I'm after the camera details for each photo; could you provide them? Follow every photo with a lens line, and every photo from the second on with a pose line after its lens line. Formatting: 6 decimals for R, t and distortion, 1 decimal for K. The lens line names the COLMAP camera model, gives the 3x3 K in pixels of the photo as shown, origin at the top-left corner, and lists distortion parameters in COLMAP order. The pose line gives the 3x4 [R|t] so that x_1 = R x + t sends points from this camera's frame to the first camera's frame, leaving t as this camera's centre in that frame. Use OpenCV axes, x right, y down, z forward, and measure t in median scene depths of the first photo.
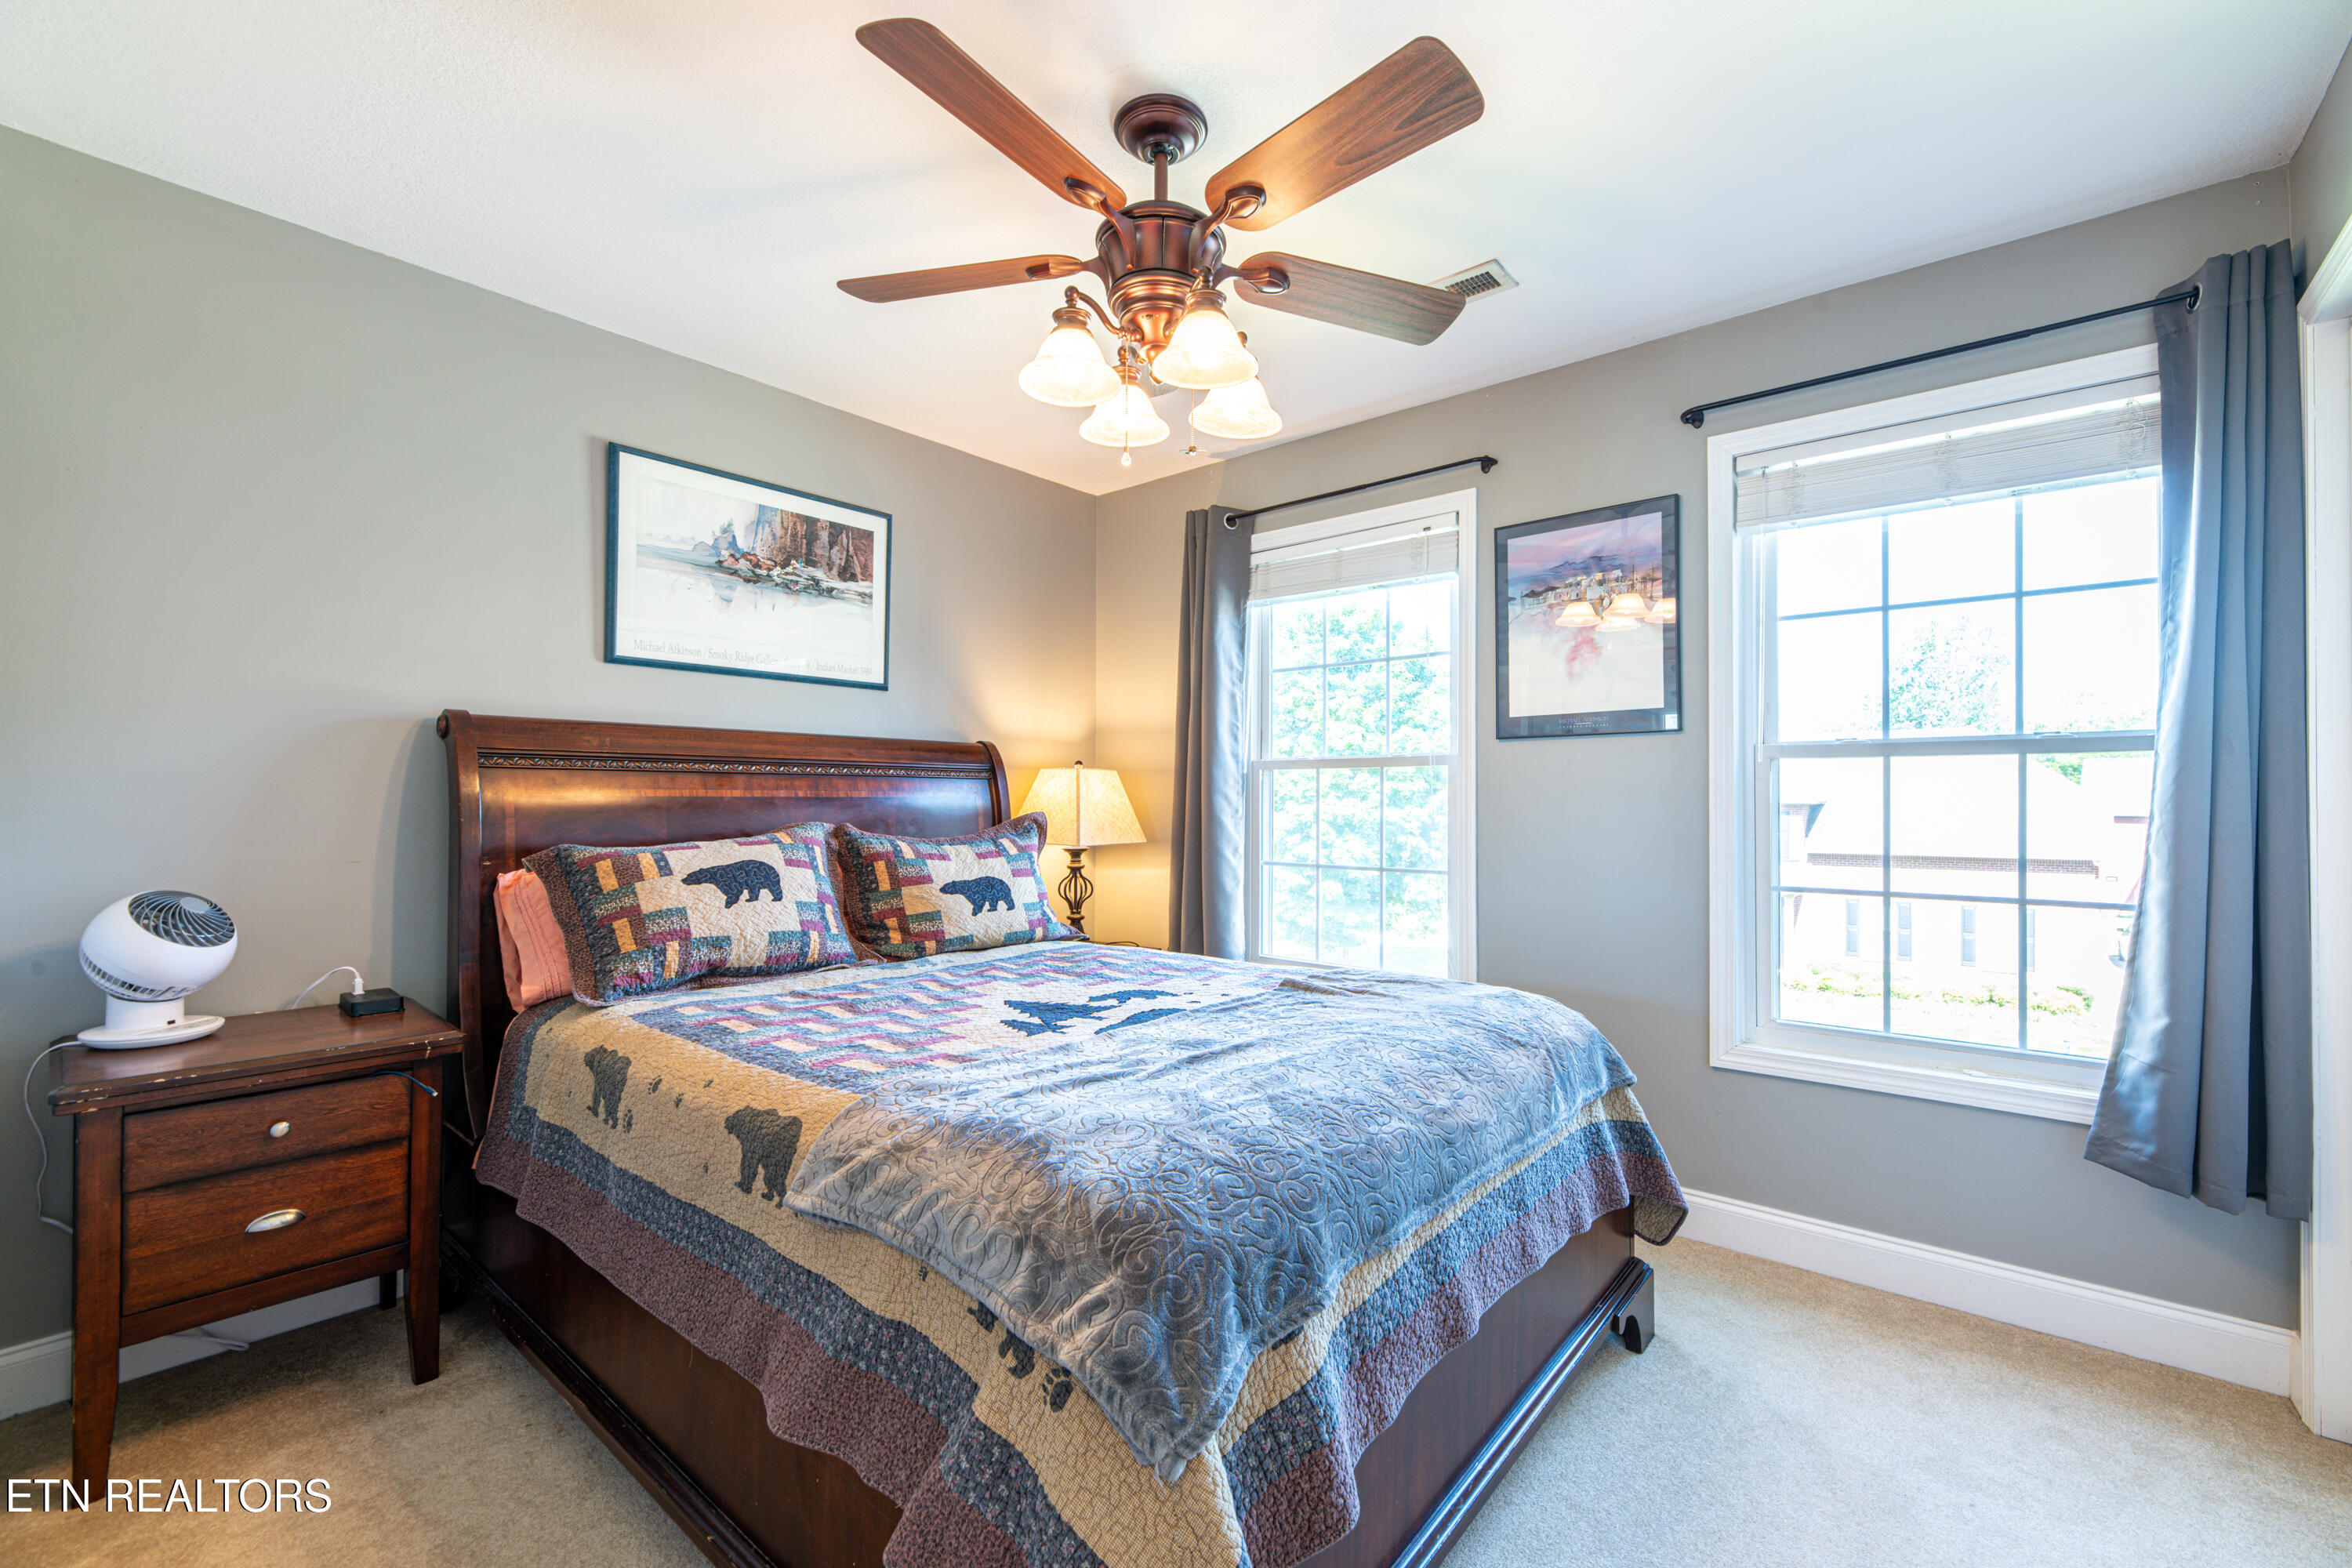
lens RADIAL K [[1001.4, 0, 1166.0], [0, 1001.4, 817.2], [0, 0, 1]] dist [0.004166, 0.000464]
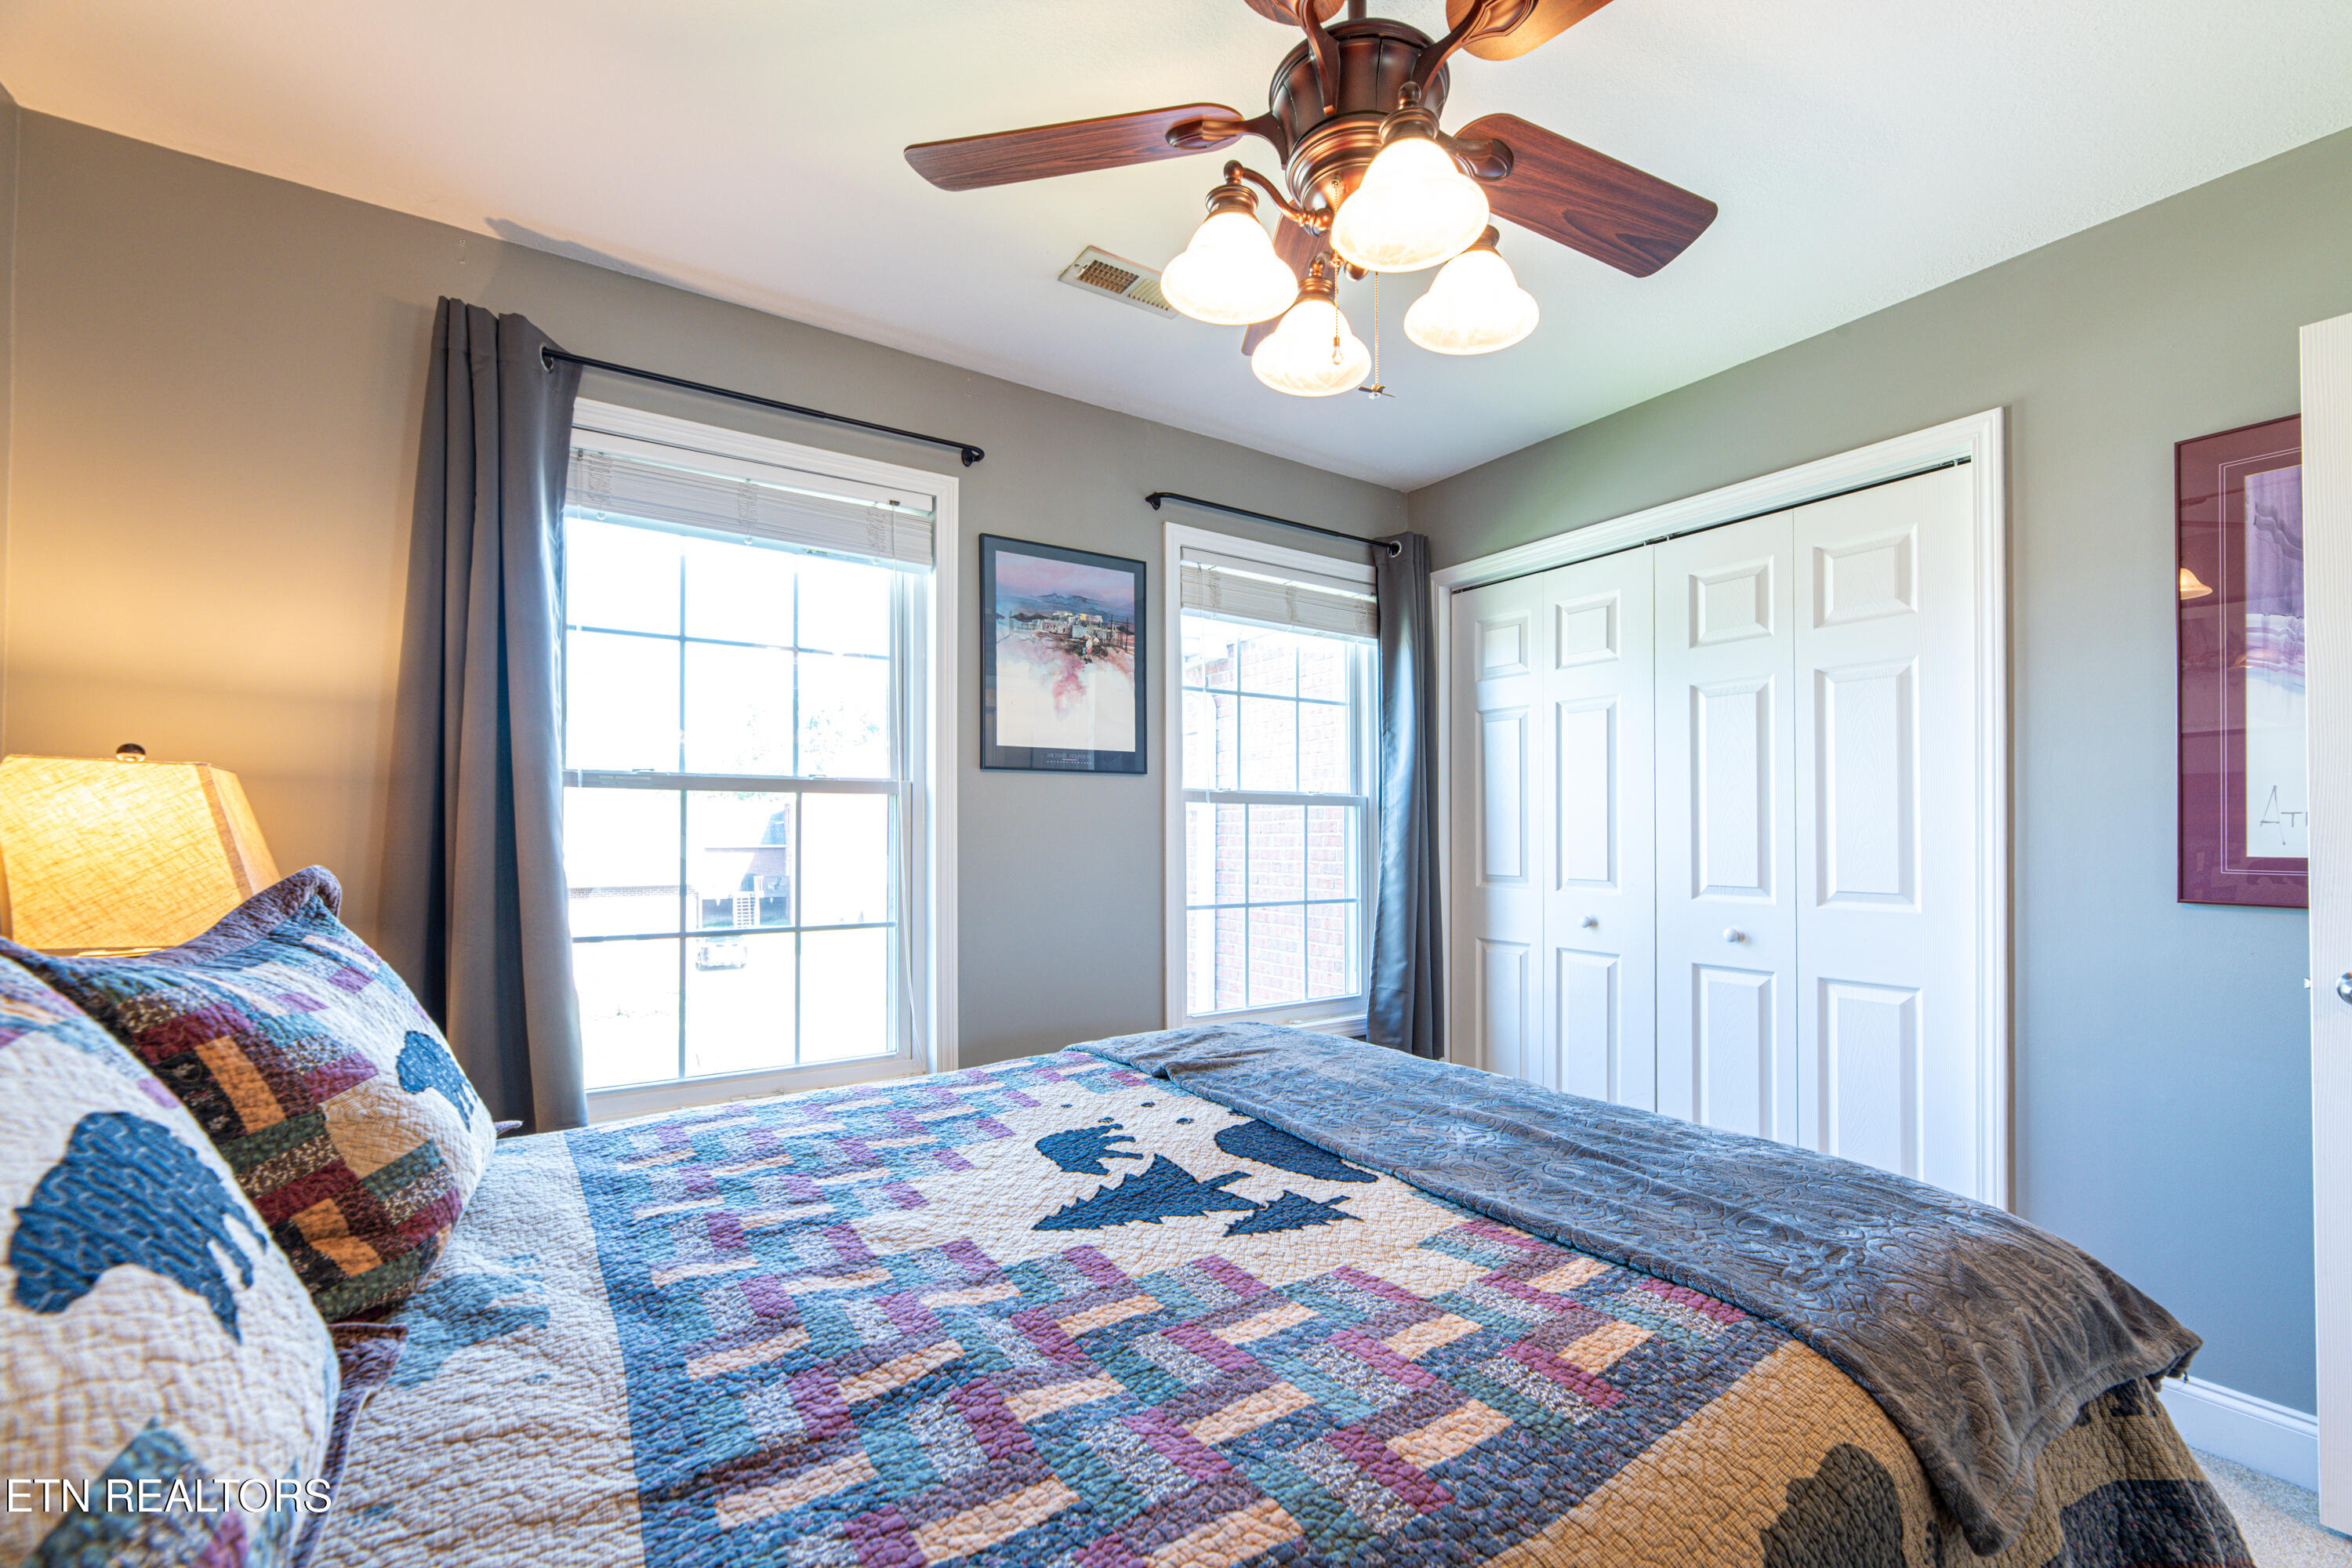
lens RADIAL K [[991.0, 0, 1185.3], [0, 991.0, 841.0], [0, 0, 1]] dist [0.000324, 0.000070]
pose [[0.253535, -0.009618, 0.967278, -0.502196], [0.013859, 0.999884, 0.006310, -0.016321], [-0.967227, 0.011806, 0.253639, 0.623419]]
